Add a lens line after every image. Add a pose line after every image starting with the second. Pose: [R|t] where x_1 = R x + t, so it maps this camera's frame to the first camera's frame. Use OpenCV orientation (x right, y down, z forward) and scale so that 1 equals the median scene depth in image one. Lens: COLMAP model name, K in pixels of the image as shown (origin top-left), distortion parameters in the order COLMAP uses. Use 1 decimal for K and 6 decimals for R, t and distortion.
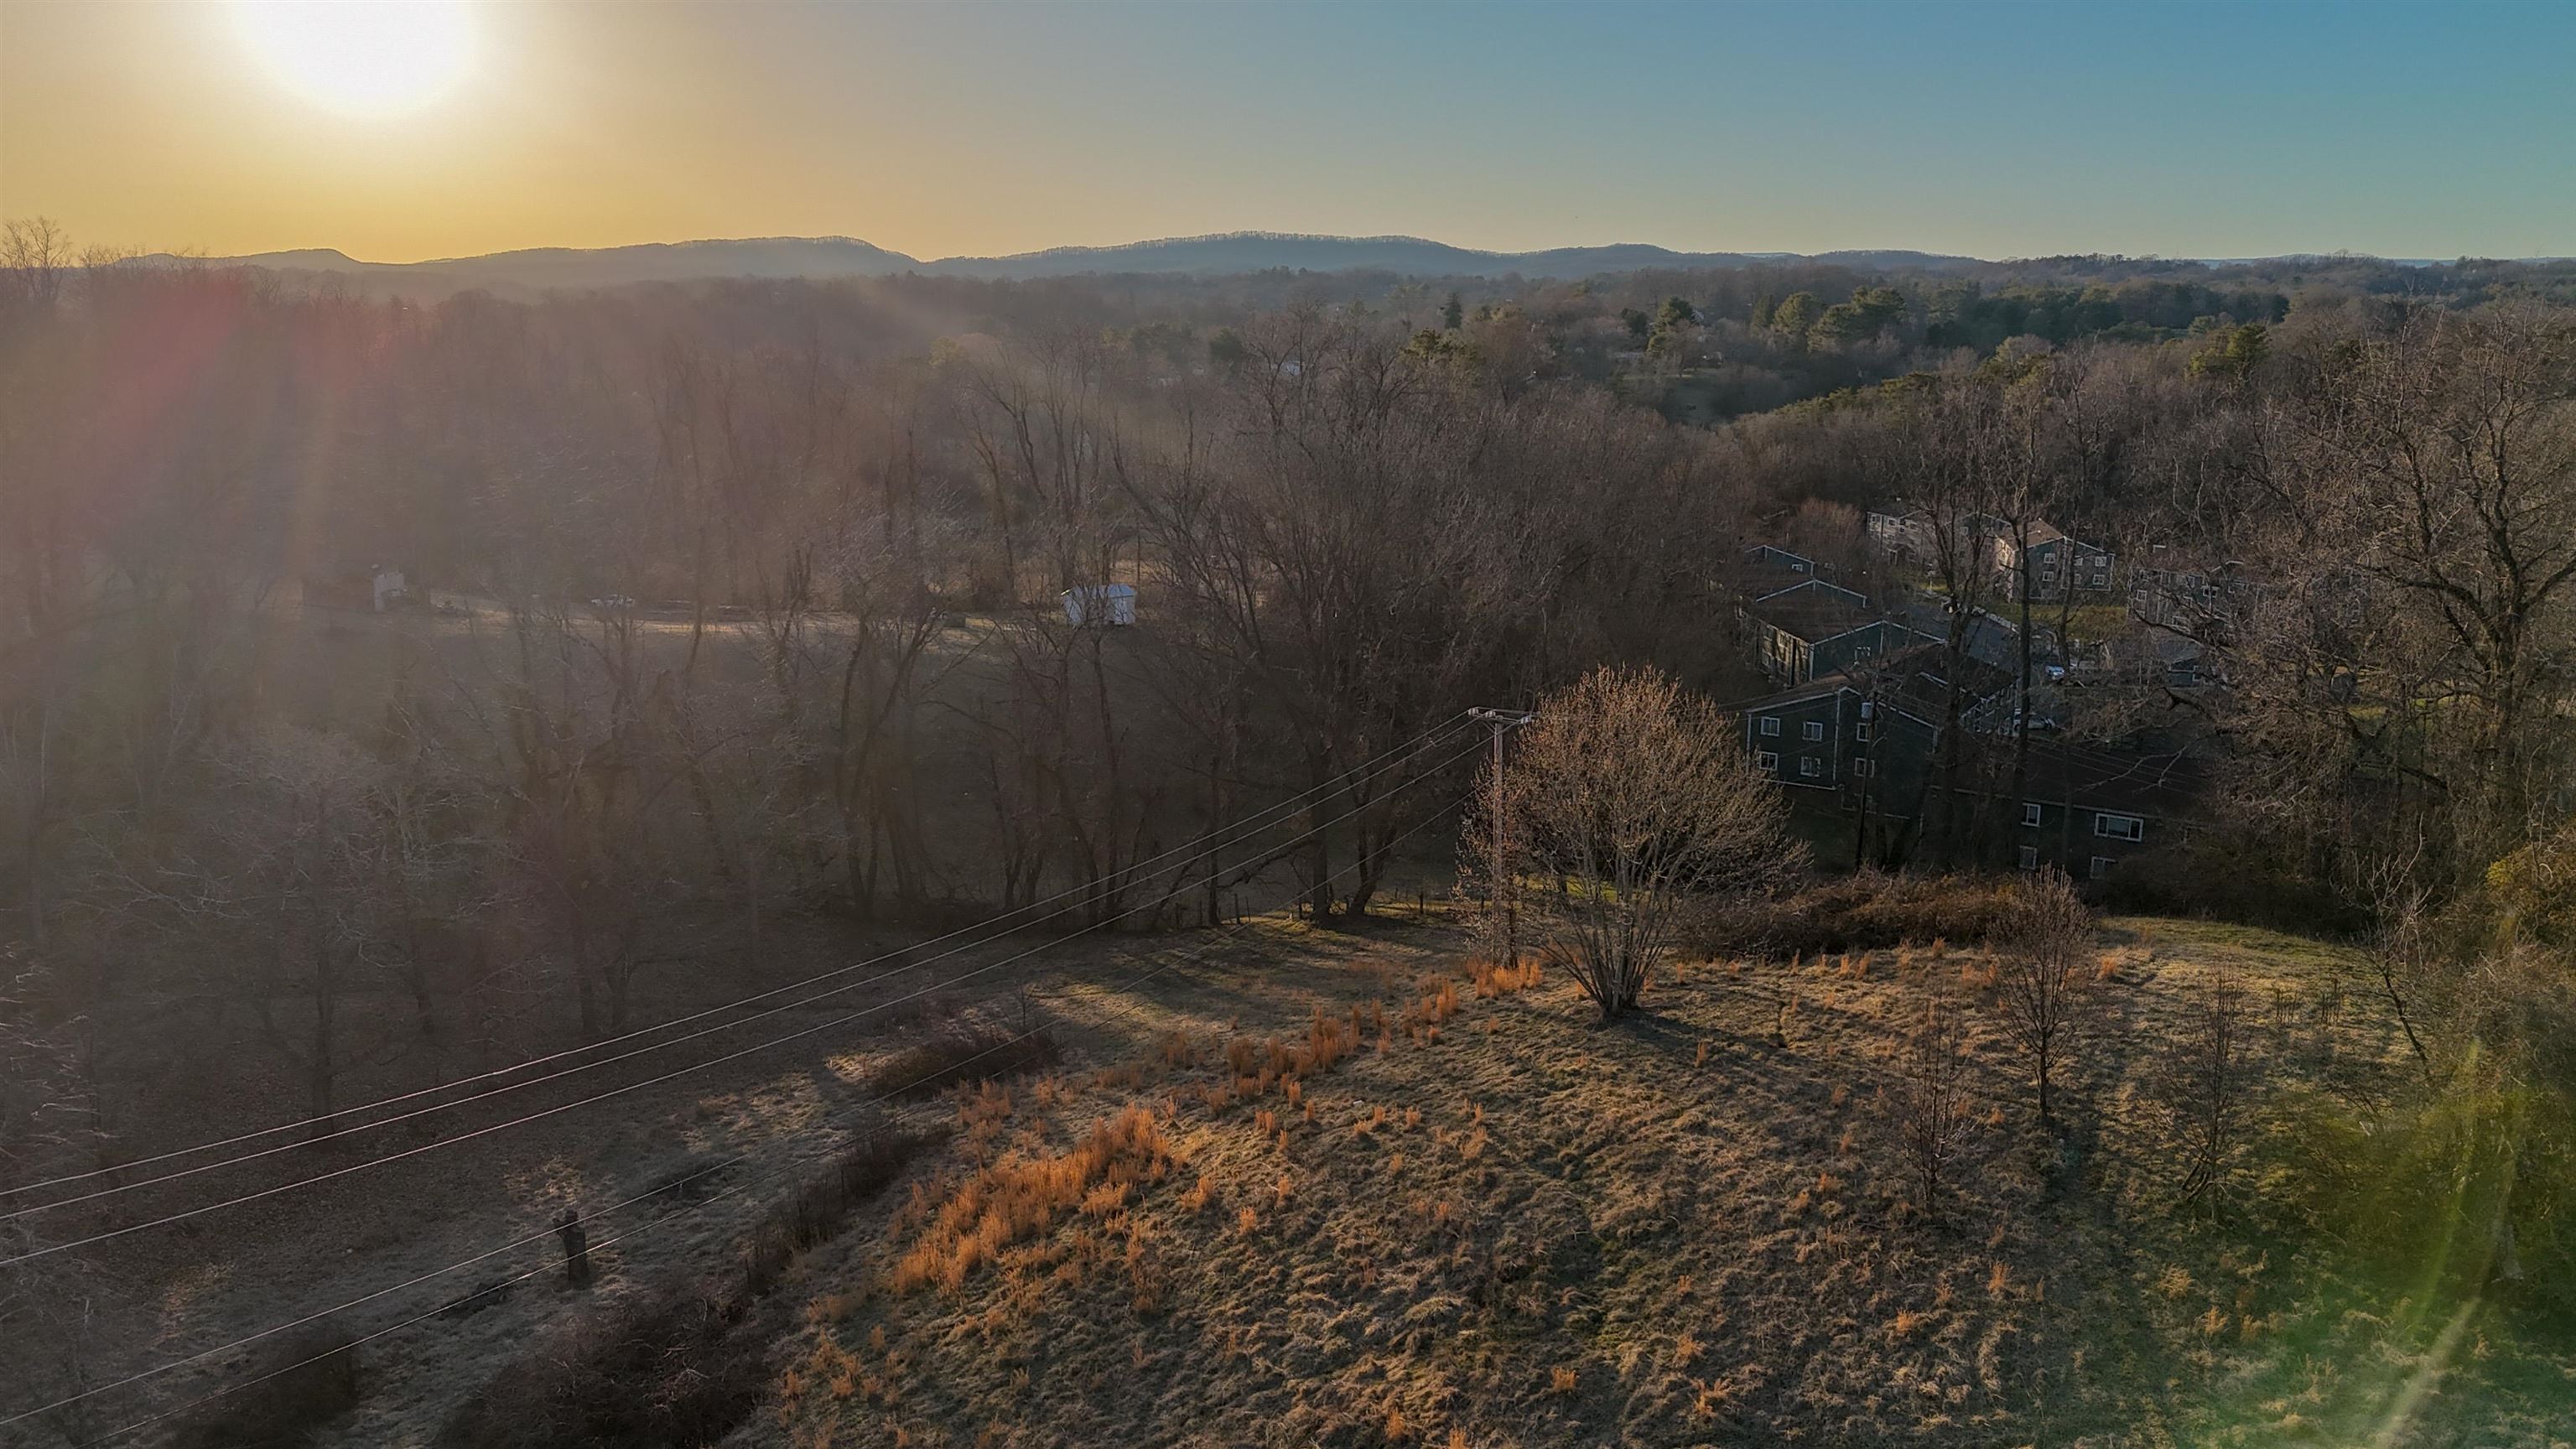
lens RADIAL K [[1839.5, 0, 1288.0], [0, 1839.5, 724.5], [0, 0, 1]] dist [0.115801, -0.313110]
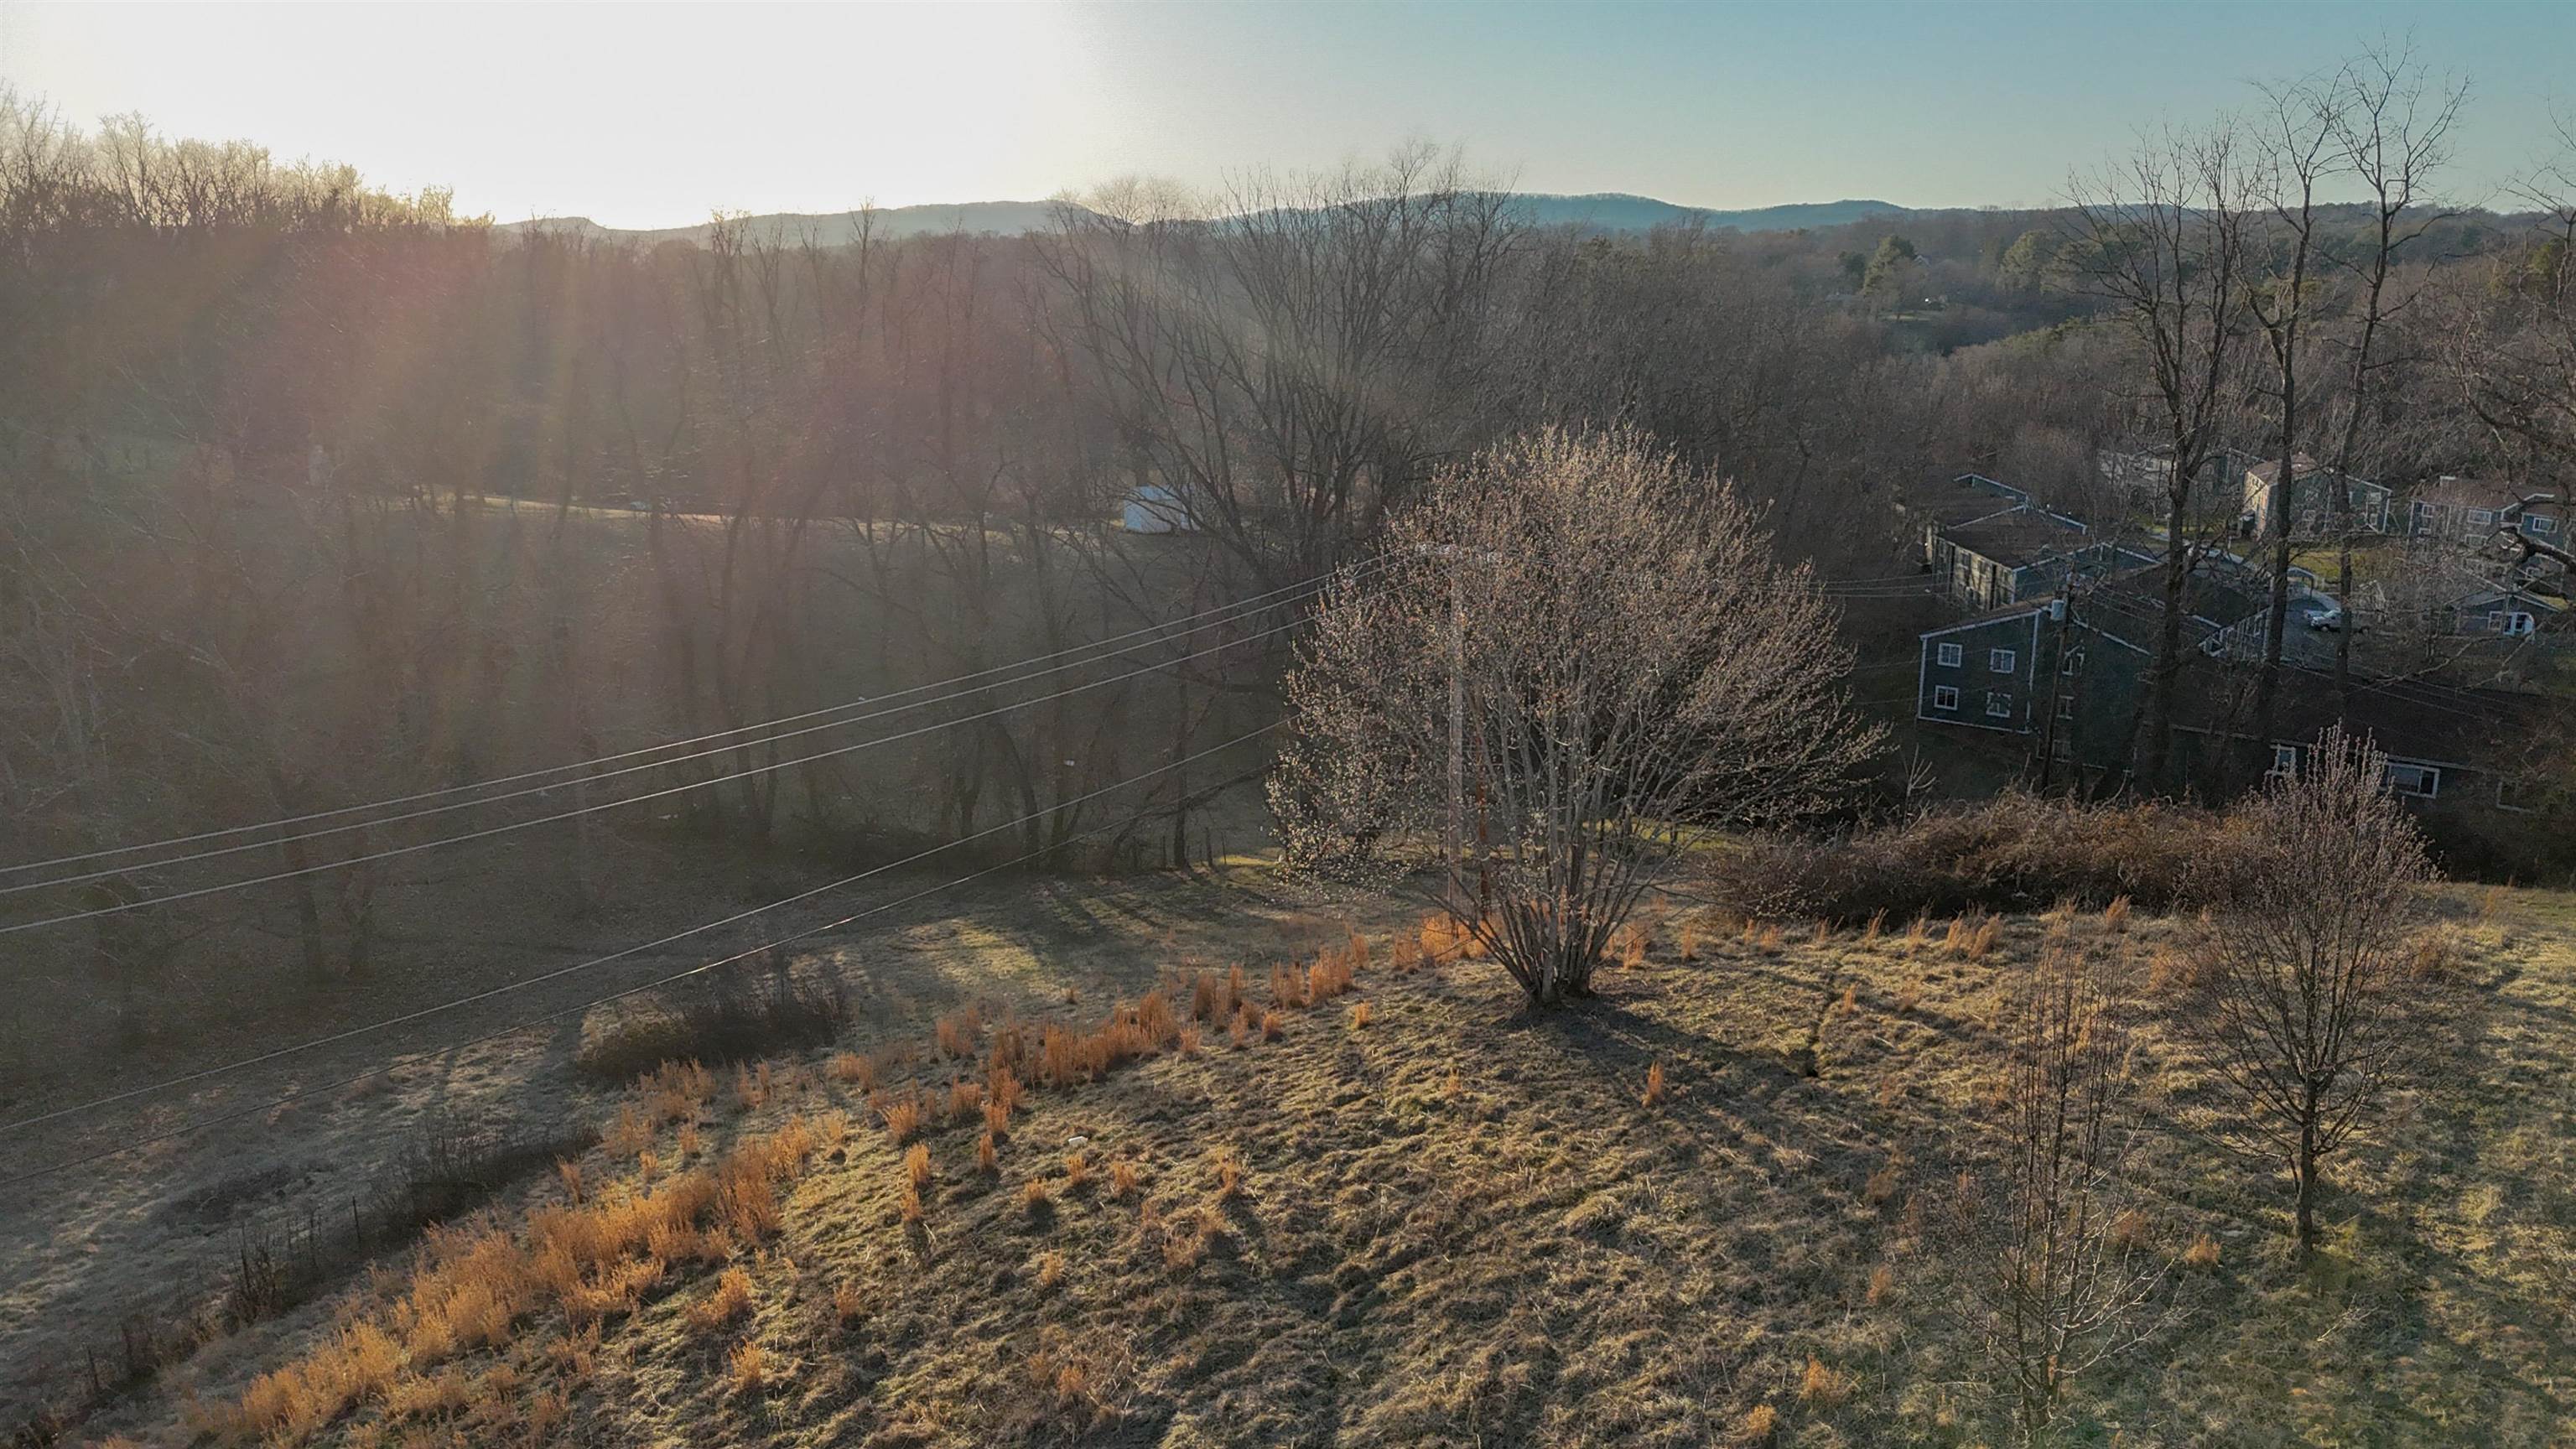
lens RADIAL K [[1847.7, 0, 1288.0], [0, 1847.7, 724.5], [0, 0, 1]] dist [0.042239, -0.046173]
pose [[0.993864, 0.021020, -0.108597, 0.174638], [-0.018925, 0.999615, 0.020286, 0.061983], [0.108982, -0.018107, 0.993879, 0.443819]]
